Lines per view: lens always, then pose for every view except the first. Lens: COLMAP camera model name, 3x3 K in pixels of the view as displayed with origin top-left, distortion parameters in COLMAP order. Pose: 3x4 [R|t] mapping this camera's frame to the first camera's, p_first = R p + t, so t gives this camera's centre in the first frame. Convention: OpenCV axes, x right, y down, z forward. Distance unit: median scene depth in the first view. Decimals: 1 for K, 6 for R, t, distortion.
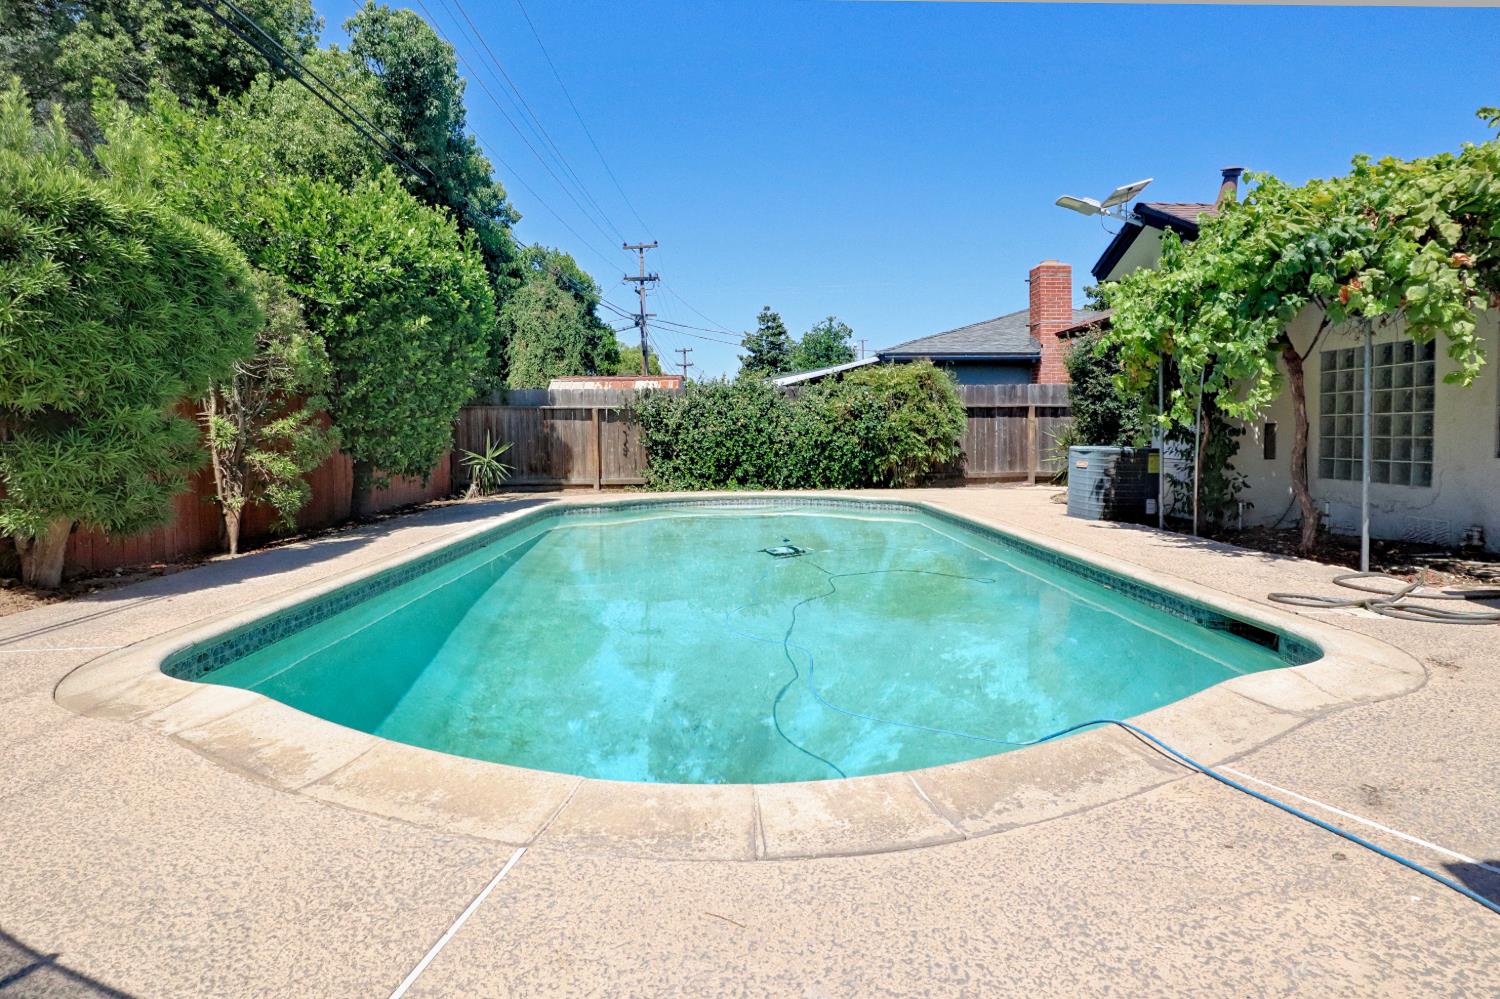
lens RADIAL K [[786.9, 0, 751.1], [0, 786.9, 458.2], [0, 0, 1]] dist [-0.016990, -0.000009]
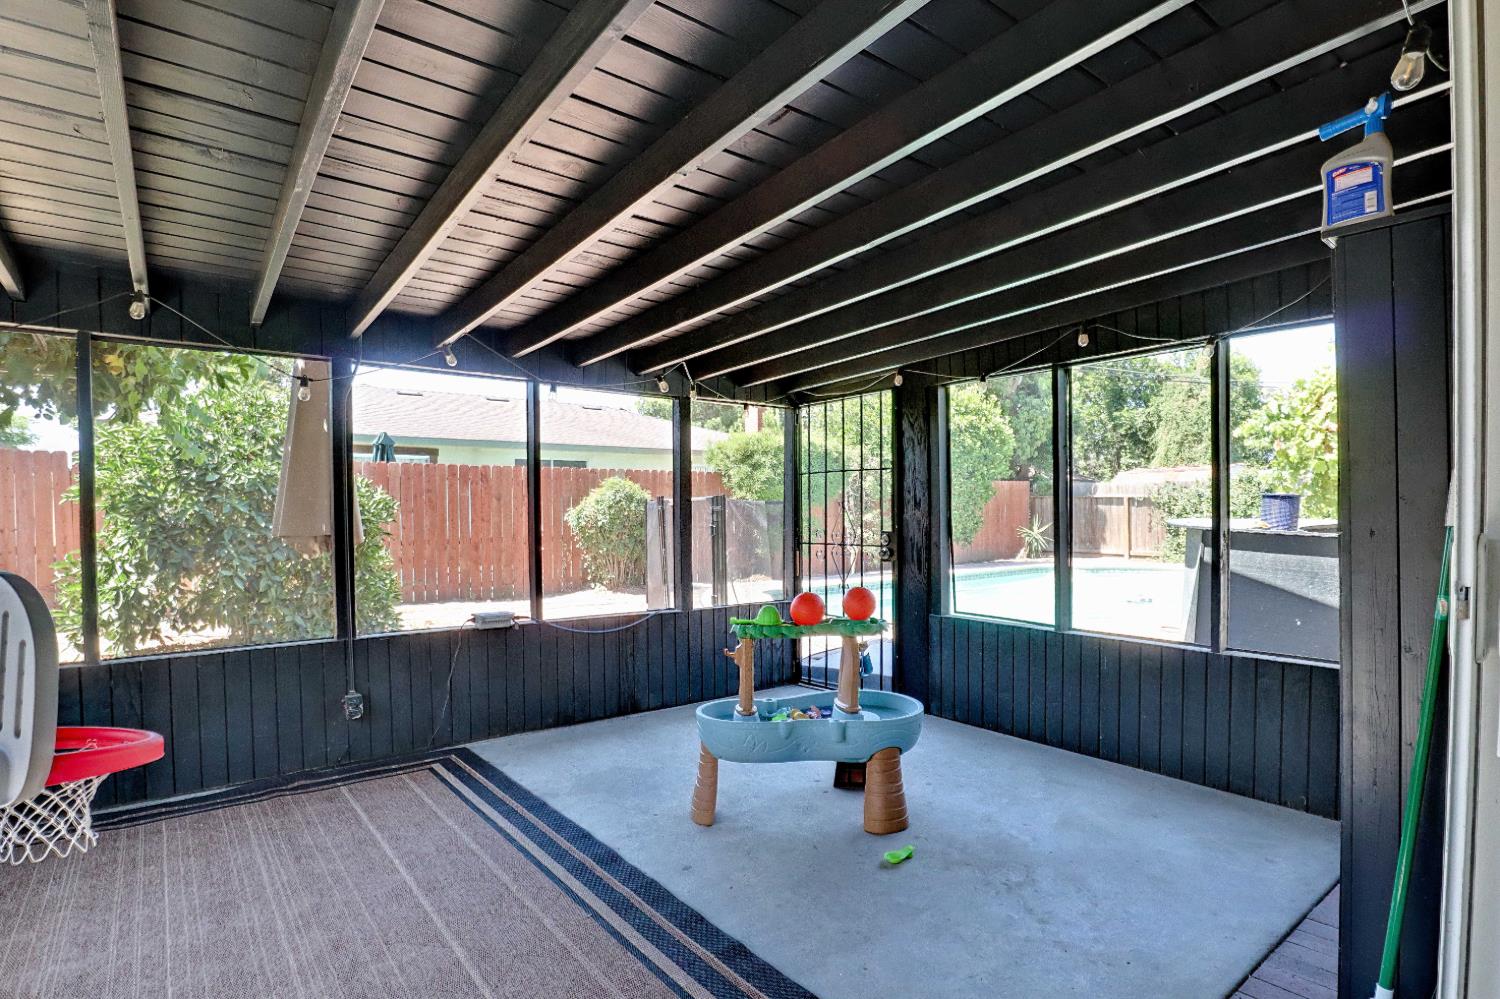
lens RADIAL K [[761.6, 0, 756.6], [0, 761.6, 507.9], [0, 0, 1]] dist [-0.020330, -0.000721]
pose [[0.592260, 0.000761, -0.805747, 0.549094], [-0.017034, 0.999788, -0.011577, -0.023444], [0.805567, 0.020581, 0.592147, -0.298672]]
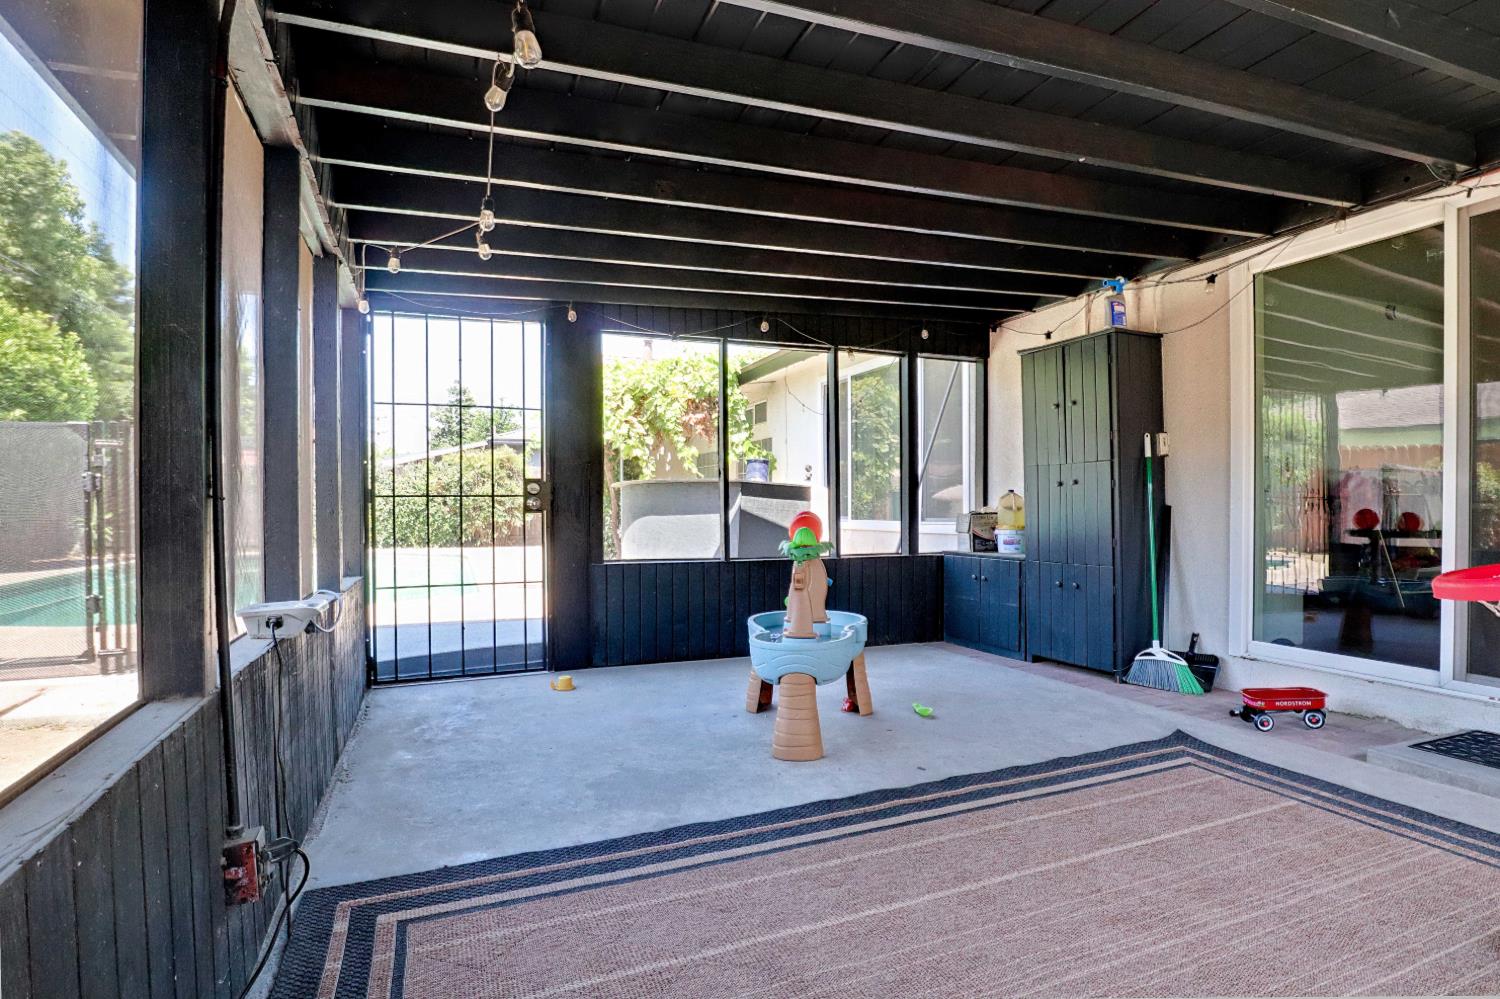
lens RADIAL K [[761.6, 0, 756.6], [0, 761.6, 507.9], [0, 0, 1]] dist [-0.020330, -0.000721]
pose [[0.934562, 0.008862, 0.355690, 0.192524], [0.000768, 0.999637, -0.026923, 0.010330], [-0.355799, 0.025435, 0.934216, -0.391096]]
